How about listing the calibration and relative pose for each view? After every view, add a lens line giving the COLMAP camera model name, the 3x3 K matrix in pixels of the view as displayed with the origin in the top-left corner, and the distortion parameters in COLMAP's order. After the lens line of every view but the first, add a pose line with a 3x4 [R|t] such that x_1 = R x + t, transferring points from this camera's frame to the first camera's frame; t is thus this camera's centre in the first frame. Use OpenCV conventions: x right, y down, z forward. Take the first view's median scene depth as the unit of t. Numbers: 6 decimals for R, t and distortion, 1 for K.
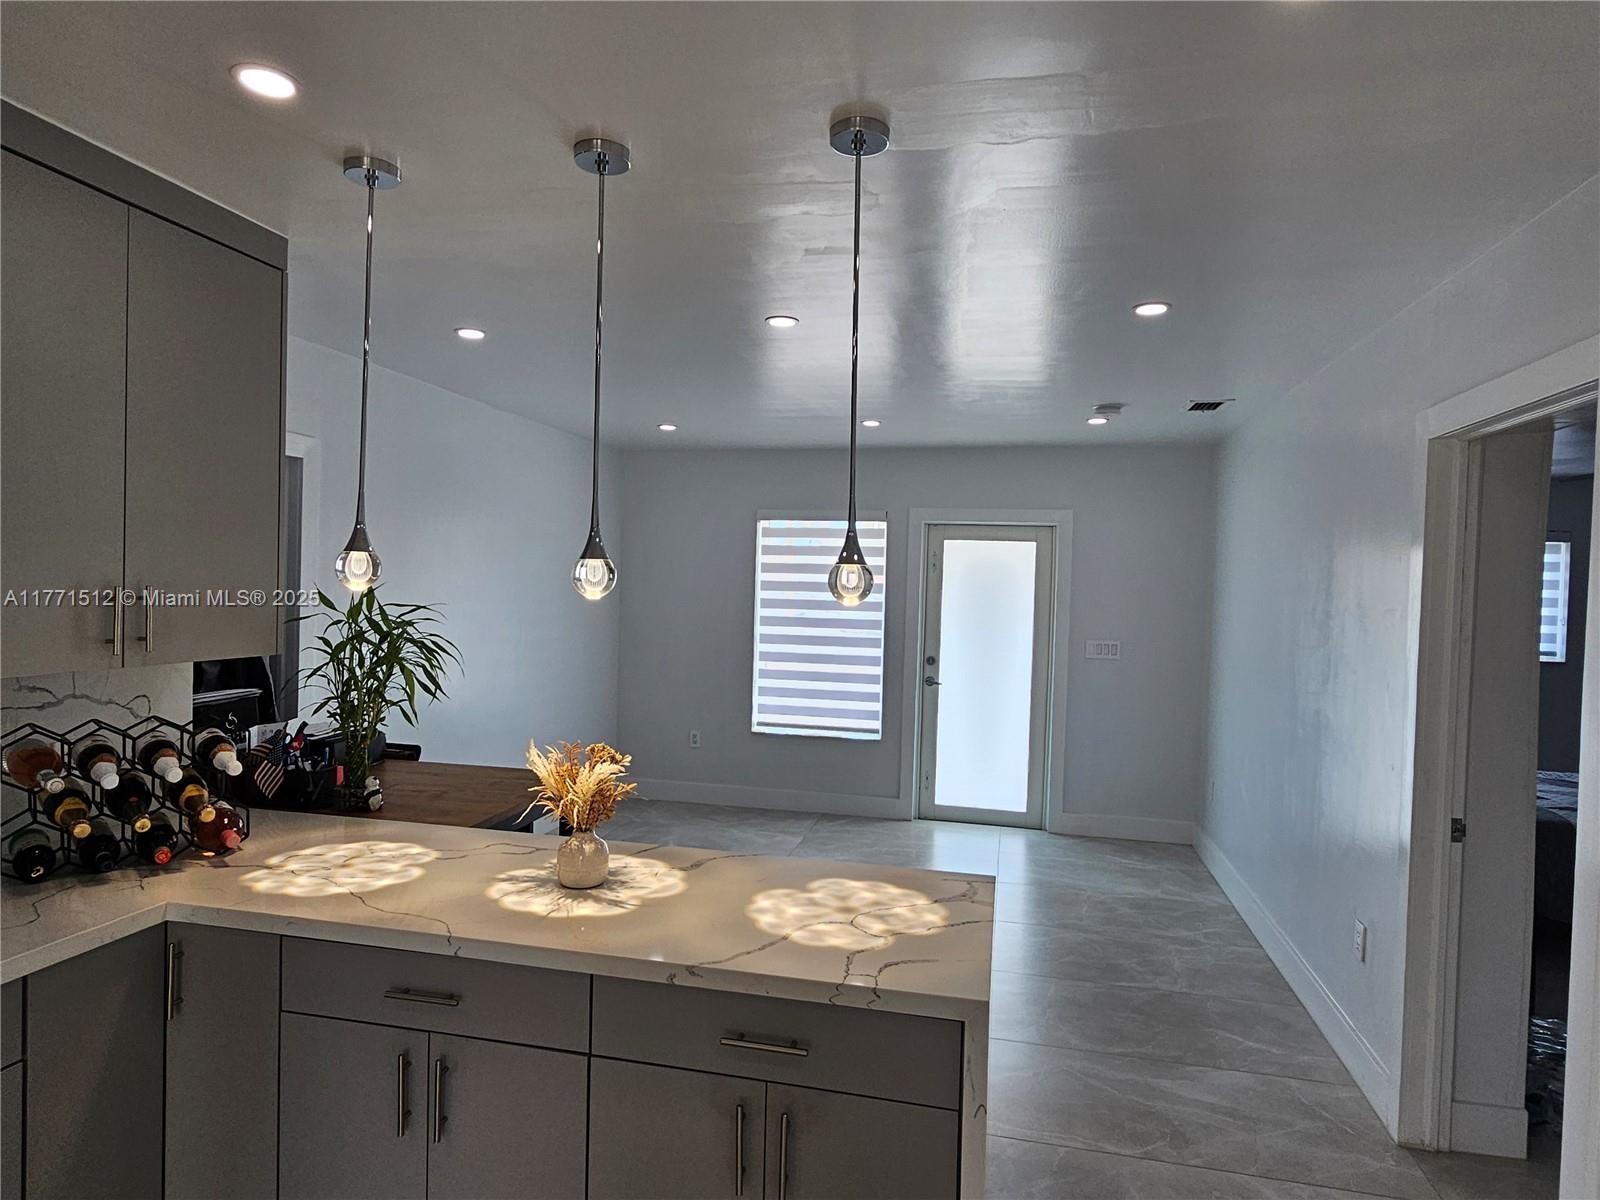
lens RADIAL K [[936.4, 0, 790.4], [0, 936.4, 605.4], [0, 0, 1]] dist [-0.001494, 0.000524]
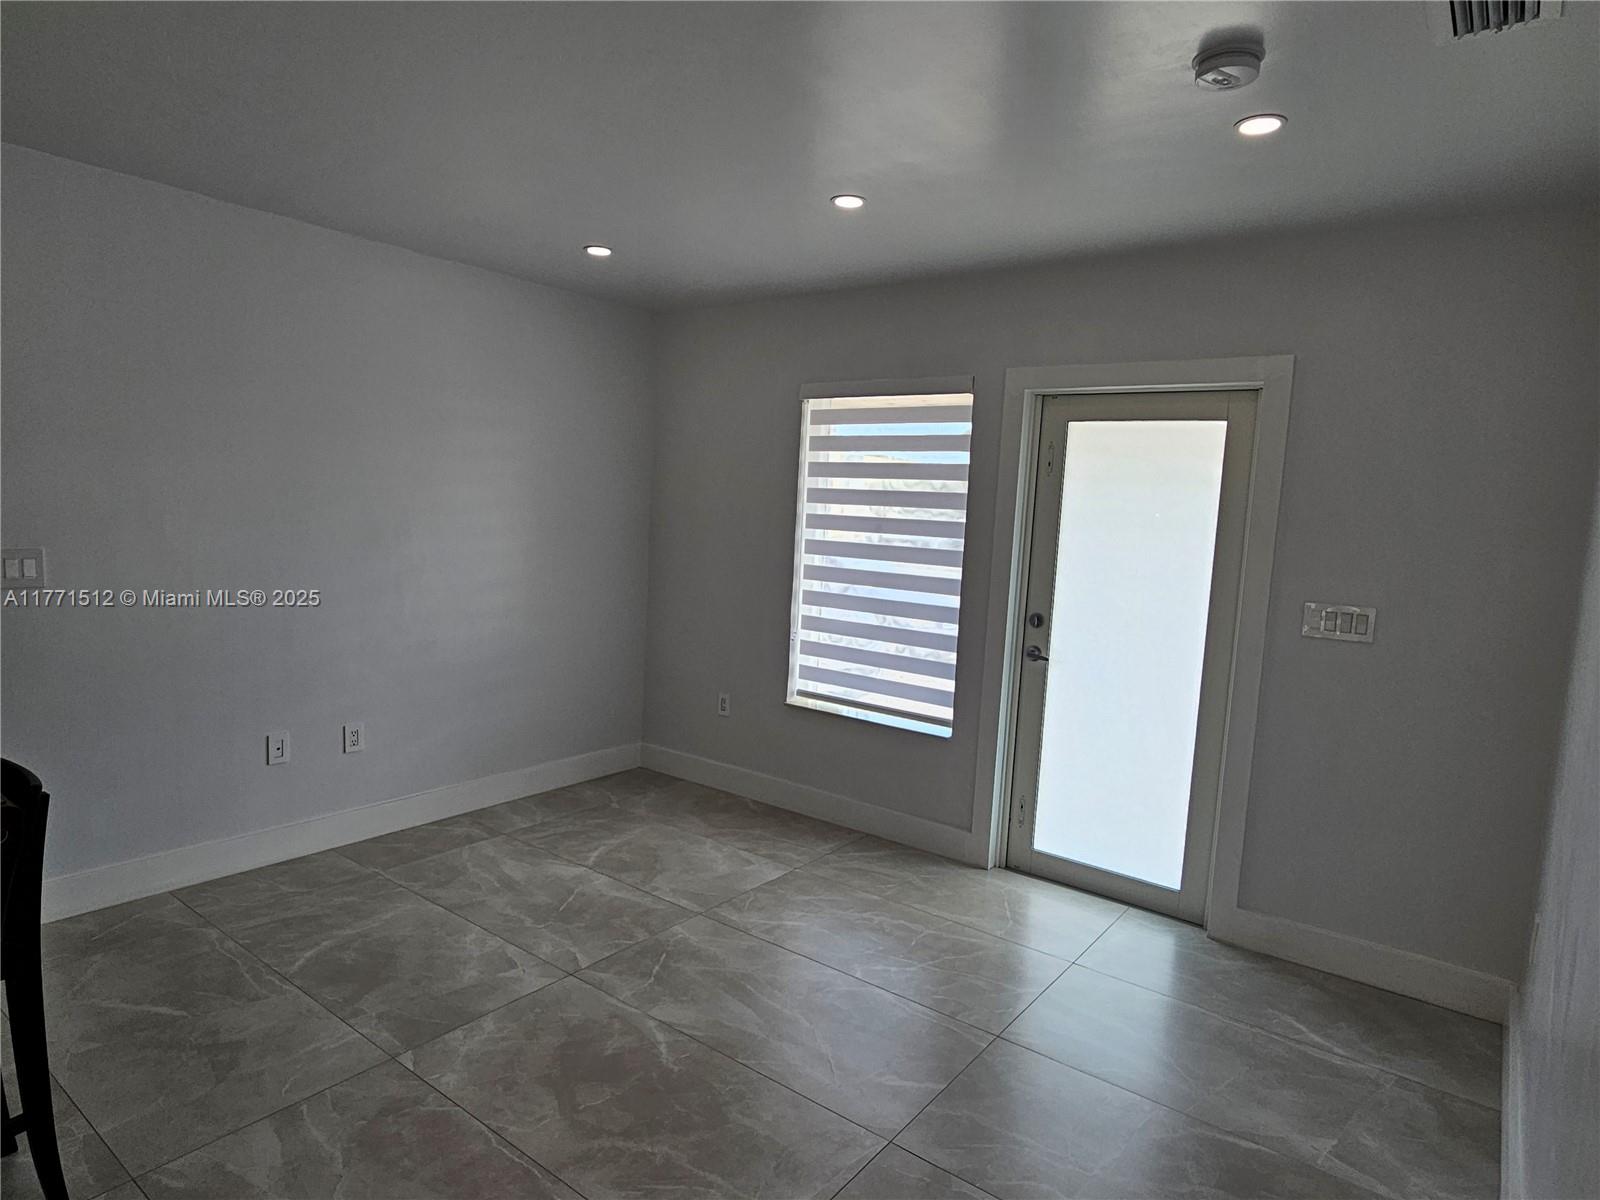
lens RADIAL K [[936.4, 0, 790.4], [0, 936.4, 605.4], [0, 0, 1]] dist [-0.001494, 0.000524]
pose [[0.912796, 0.061825, -0.403710, 0.250059], [-0.033484, 0.996477, 0.076896, 0.007247], [0.407041, -0.056673, 0.911650, 0.374728]]
